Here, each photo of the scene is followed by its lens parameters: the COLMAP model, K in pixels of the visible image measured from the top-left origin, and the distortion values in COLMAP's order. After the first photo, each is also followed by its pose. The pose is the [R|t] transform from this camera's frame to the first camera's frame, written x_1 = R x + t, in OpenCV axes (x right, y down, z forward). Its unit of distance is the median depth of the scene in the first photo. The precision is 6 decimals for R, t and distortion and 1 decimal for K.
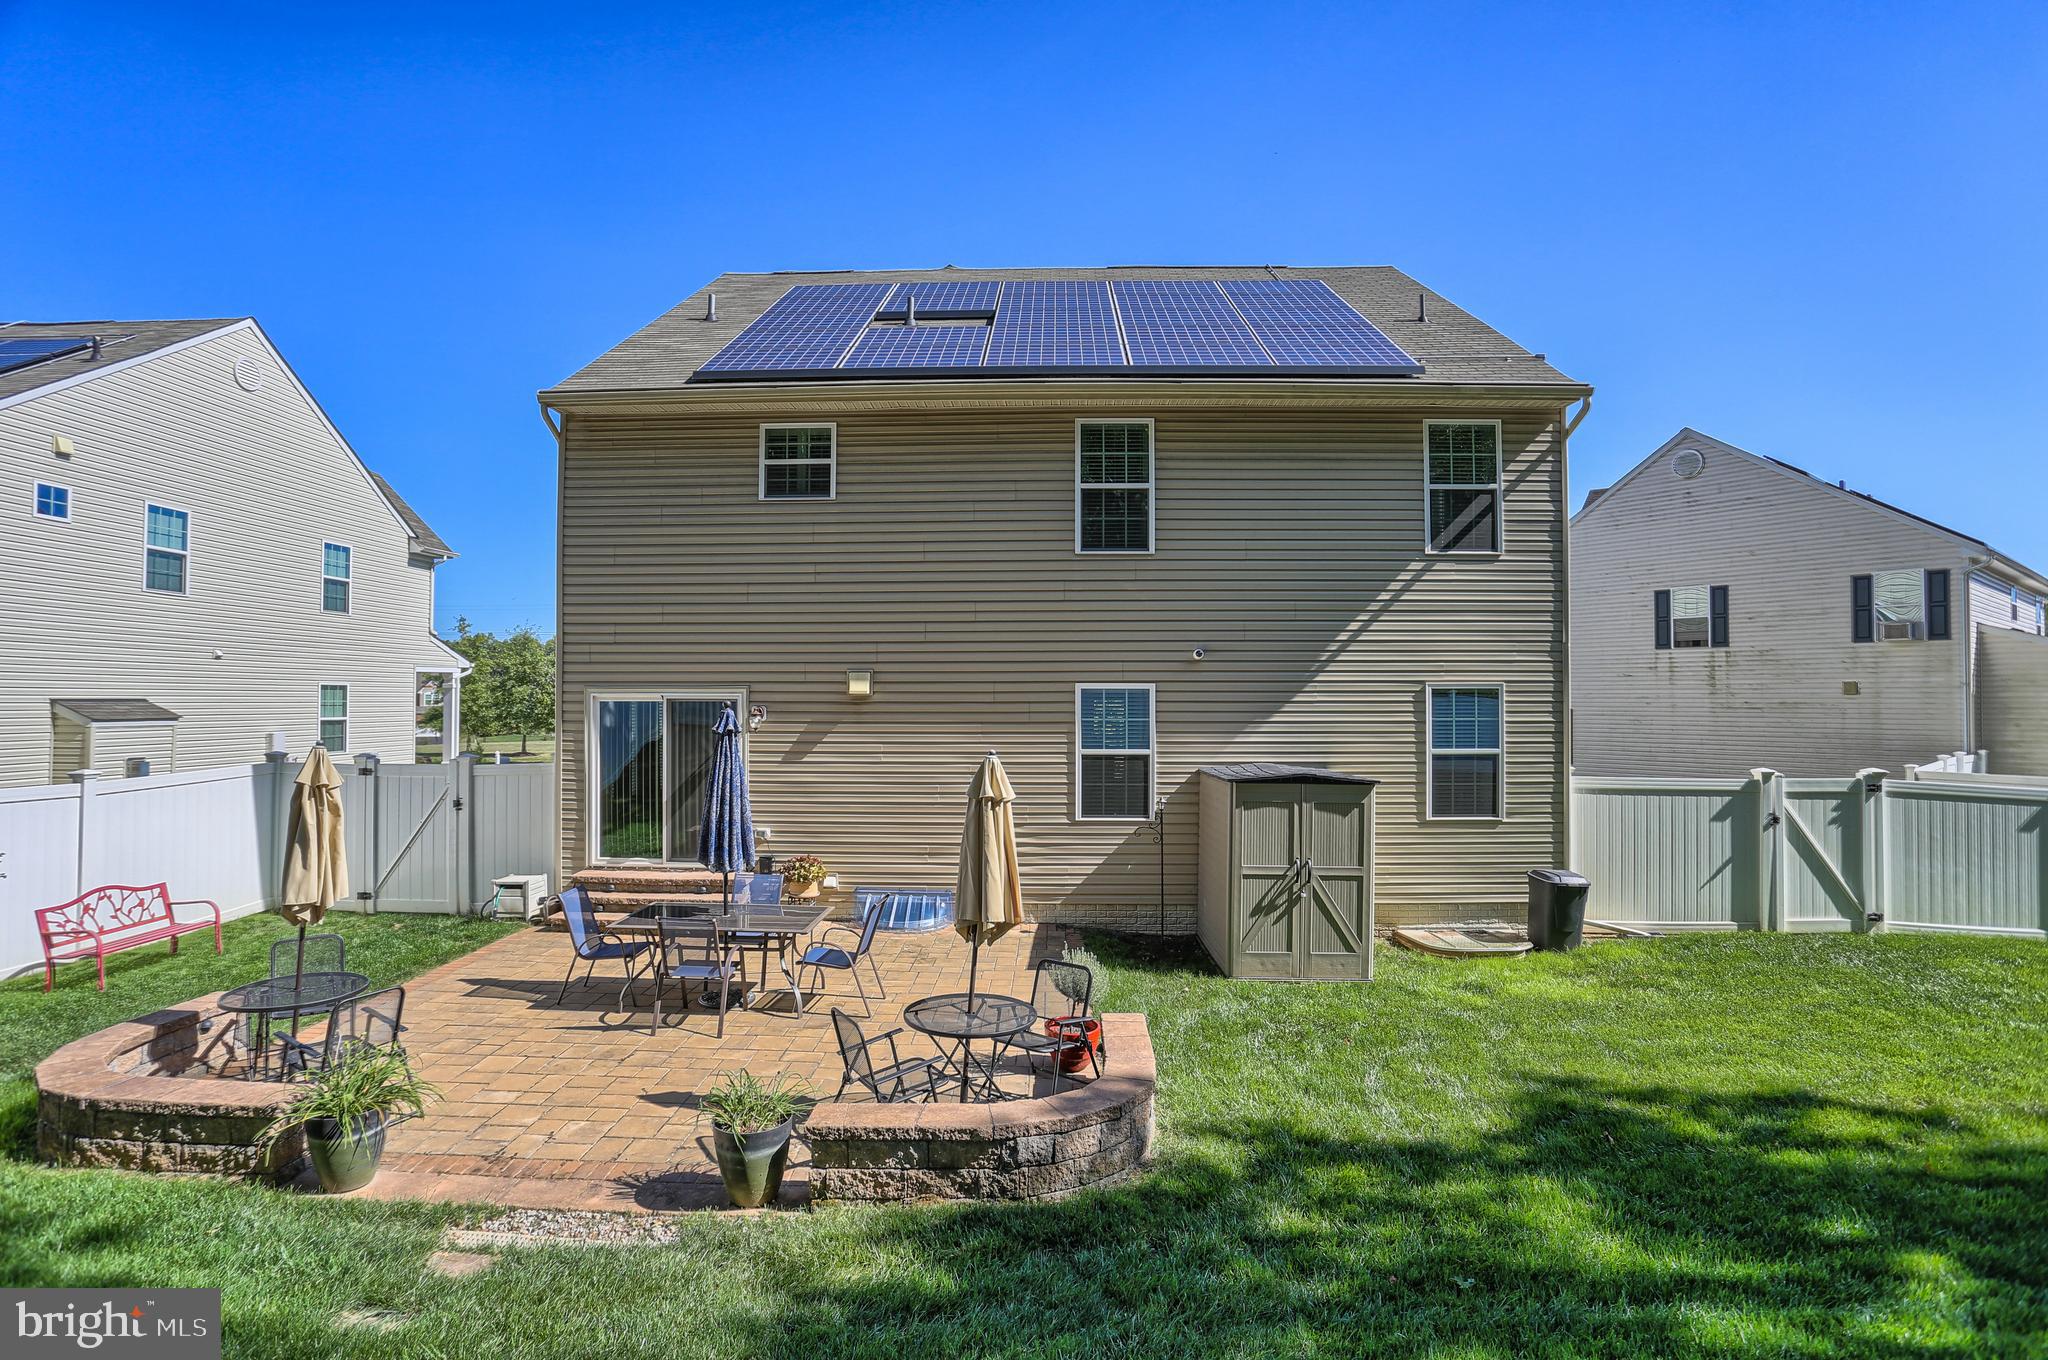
lens RADIAL K [[988.6, 0, 987.0], [0, 988.6, 693.2], [0, 0, 1]] dist [-0.042093, 0.009201]
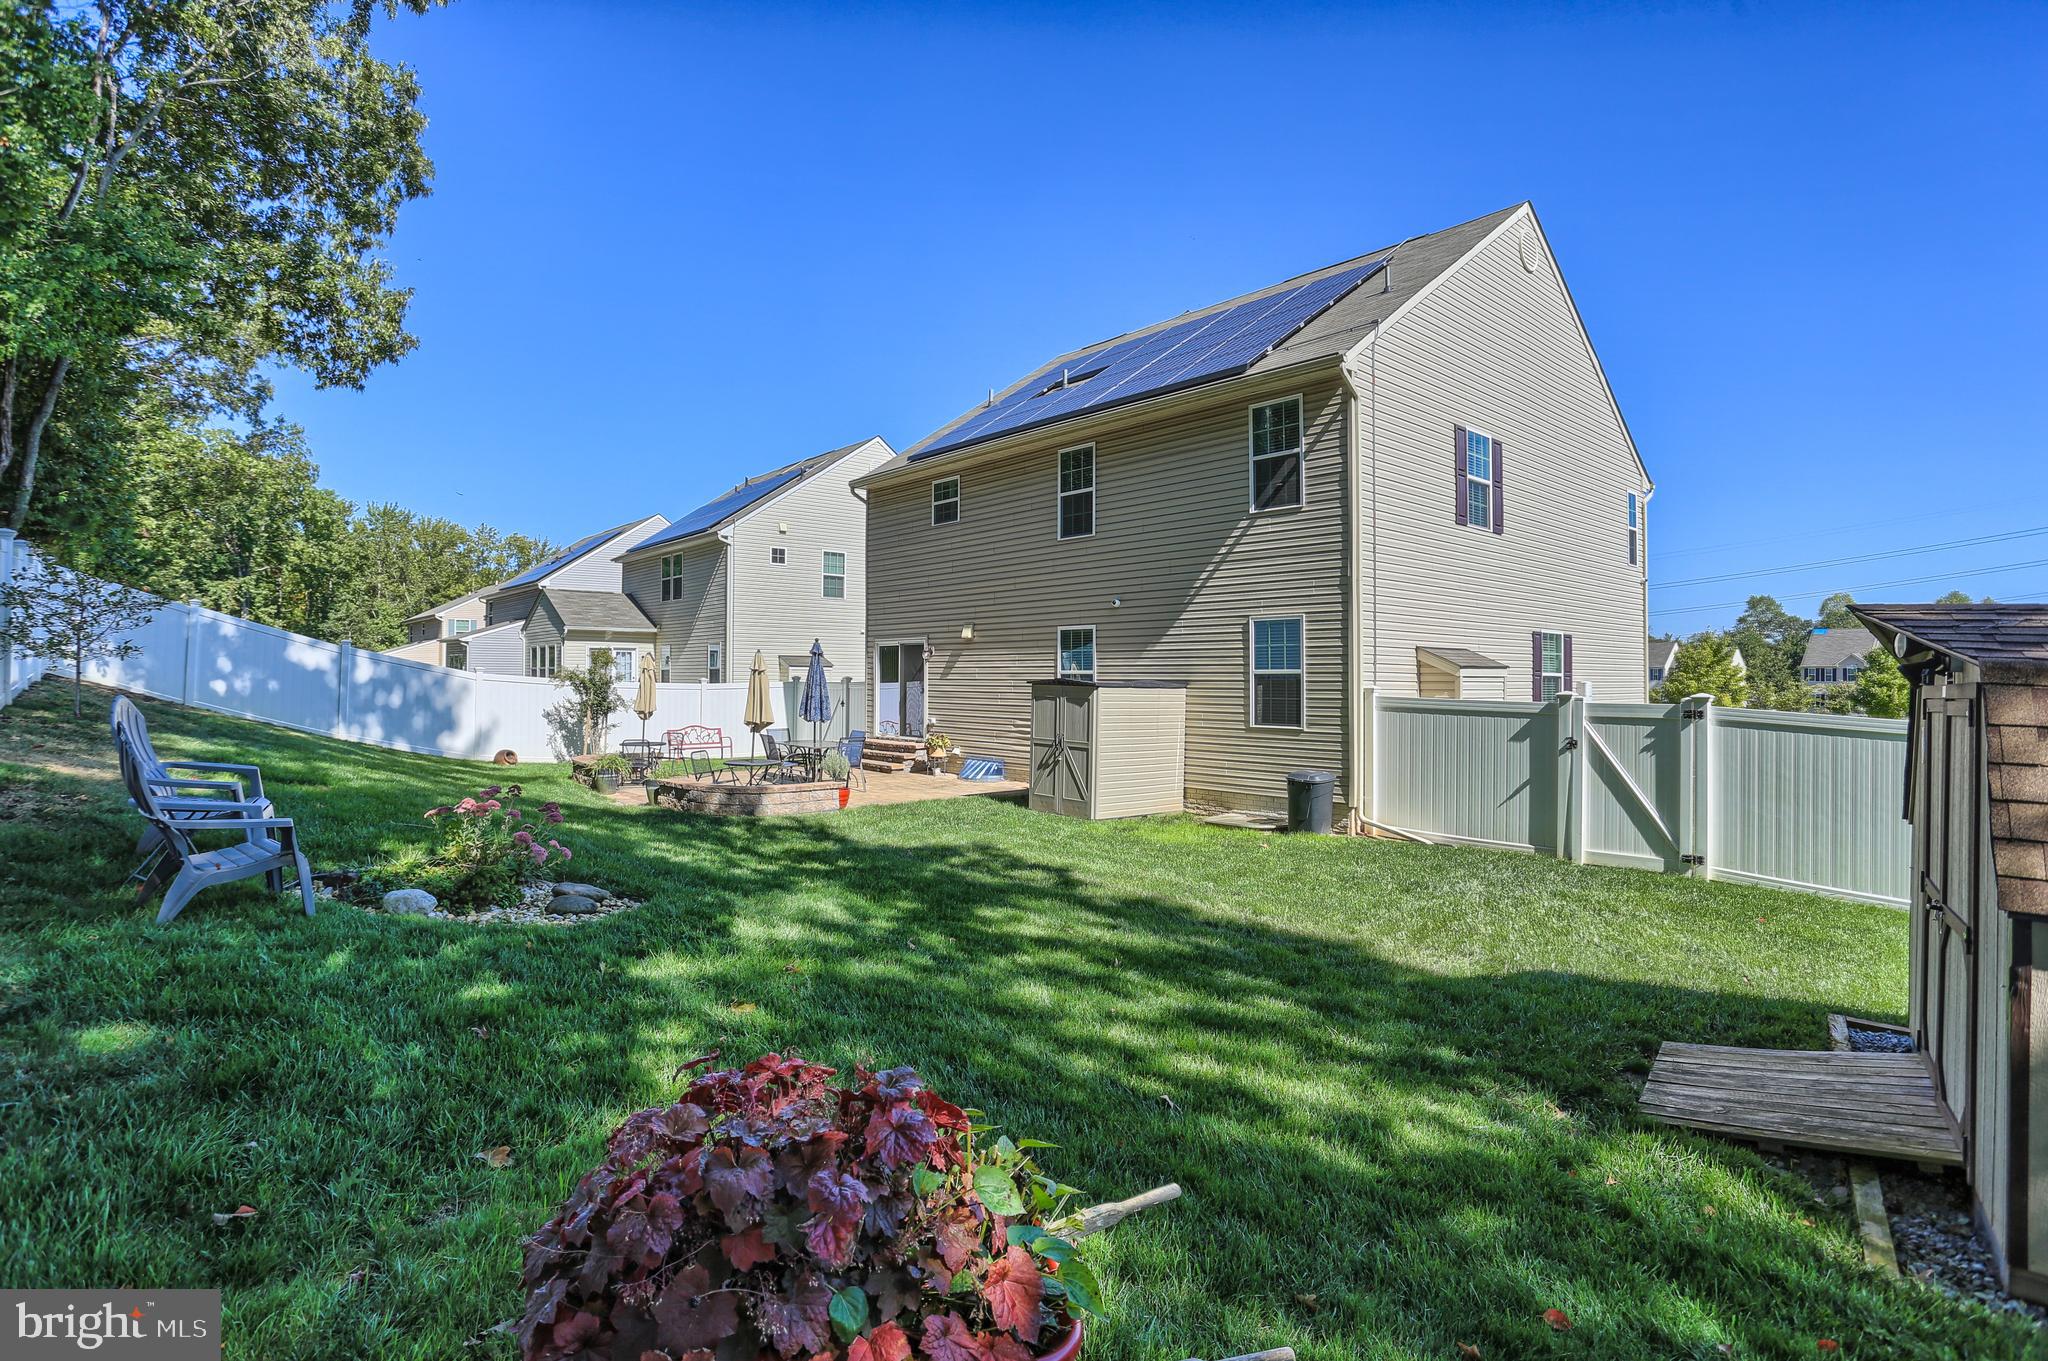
lens RADIAL K [[988.6, 0, 1004.9], [0, 988.6, 676.0], [0, 0, 1]] dist [-0.042093, 0.009201]
pose [[0.683781, 0.001994, -0.729684, 1.140313], [-0.000365, 0.999997, 0.002390, 0.061382], [0.729687, -0.001368, 0.683780, -0.085118]]
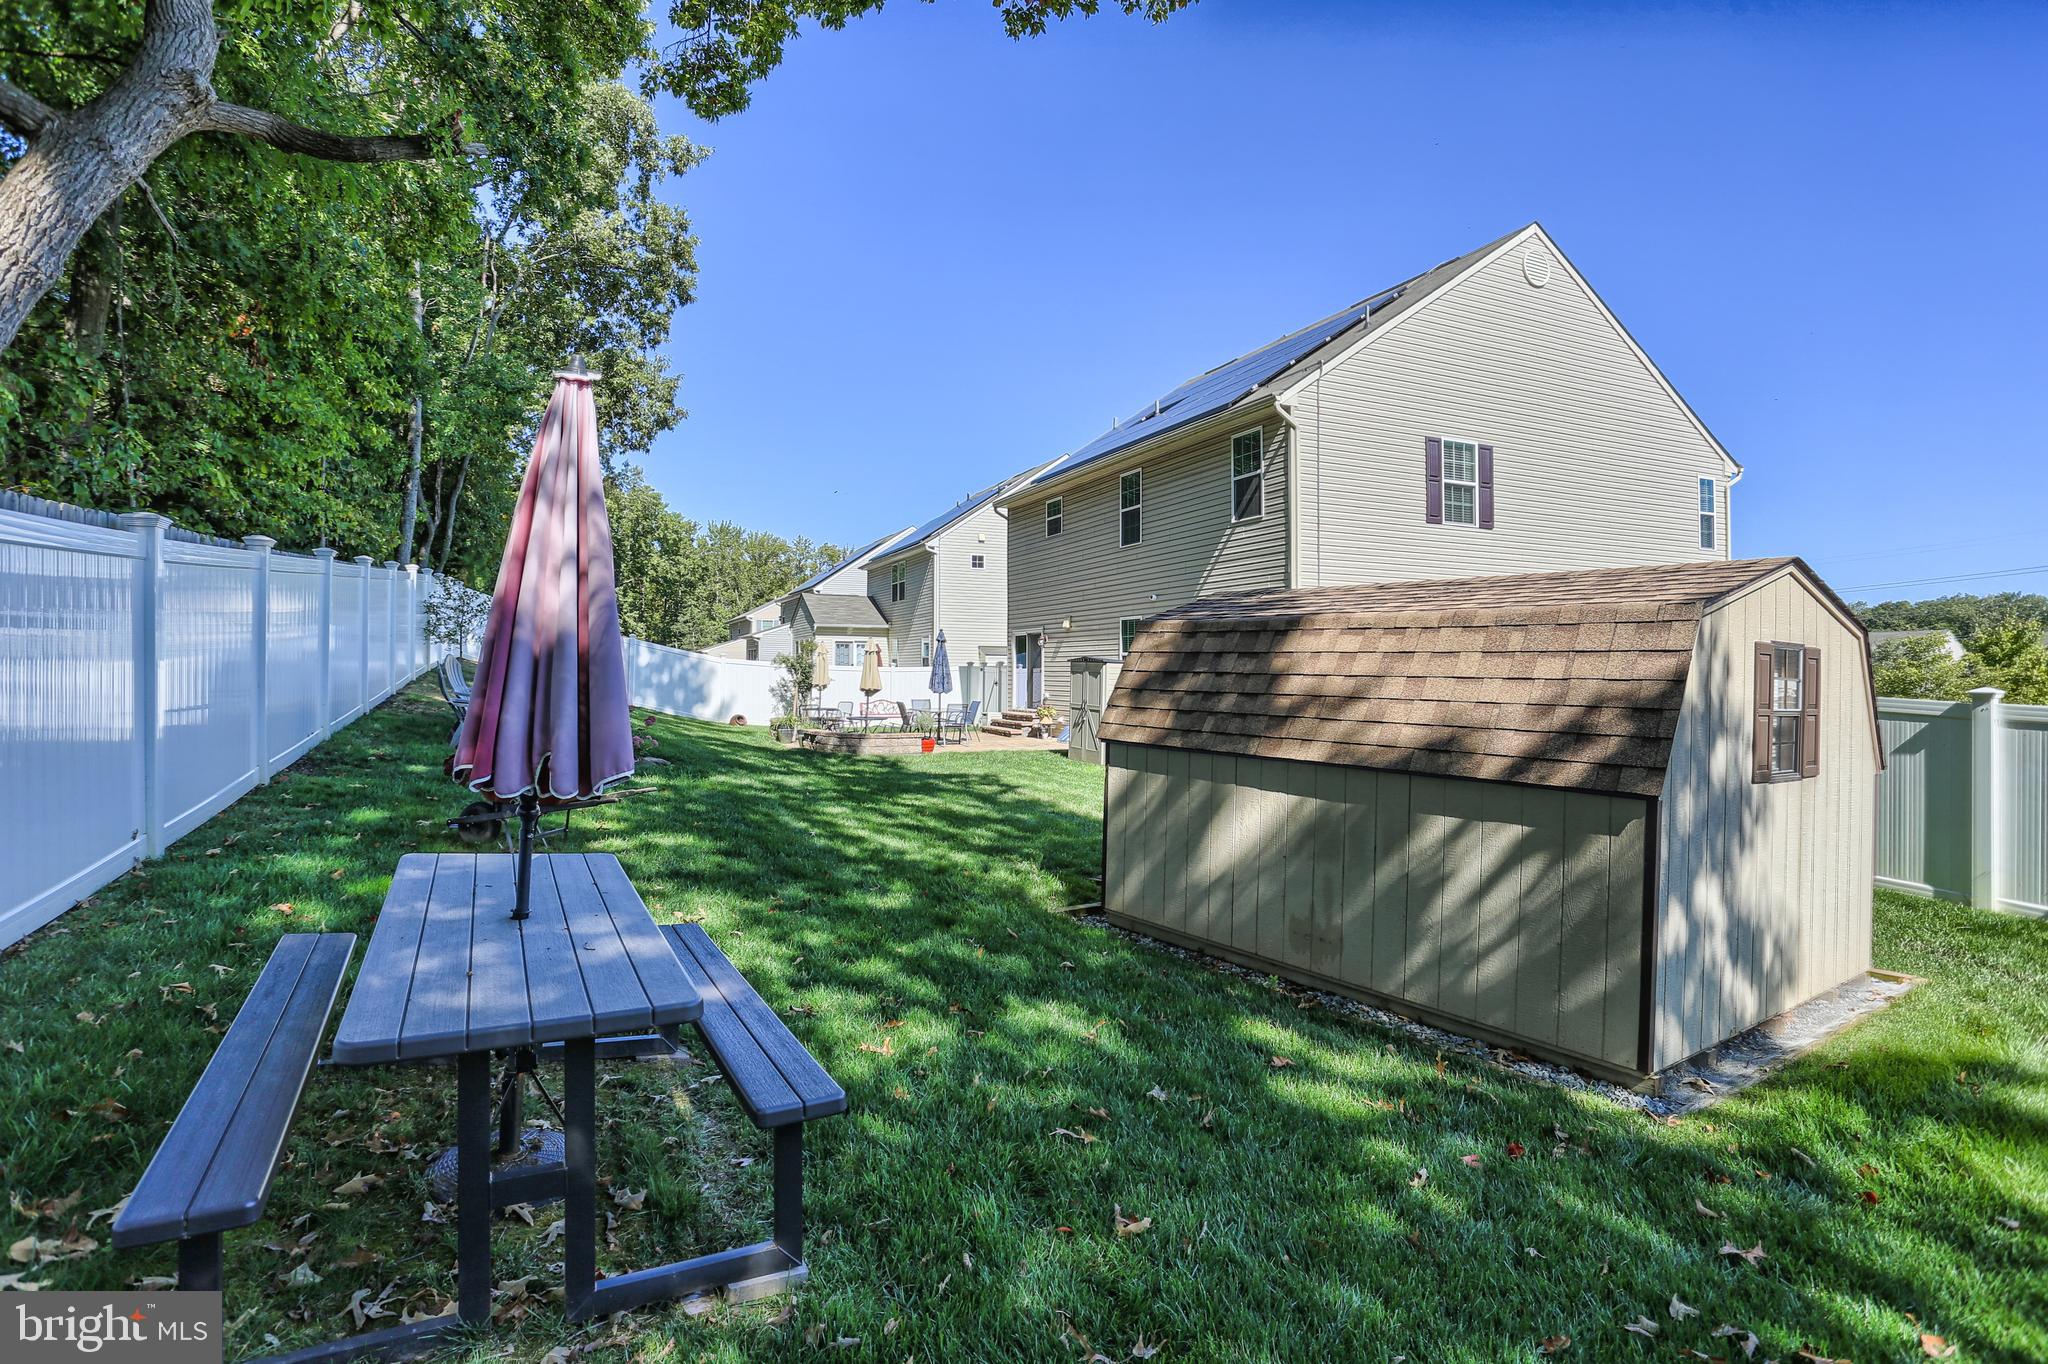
lens RADIAL K [[988.6, 0, 1006.3], [0, 988.6, 683.6], [0, 0, 1]] dist [-0.042093, 0.009201]
pose [[0.435647, 0.013127, -0.900022, 1.680796], [-0.000345, 0.999896, 0.014417, 0.087786], [0.900118, -0.005971, 0.435606, 0.001054]]
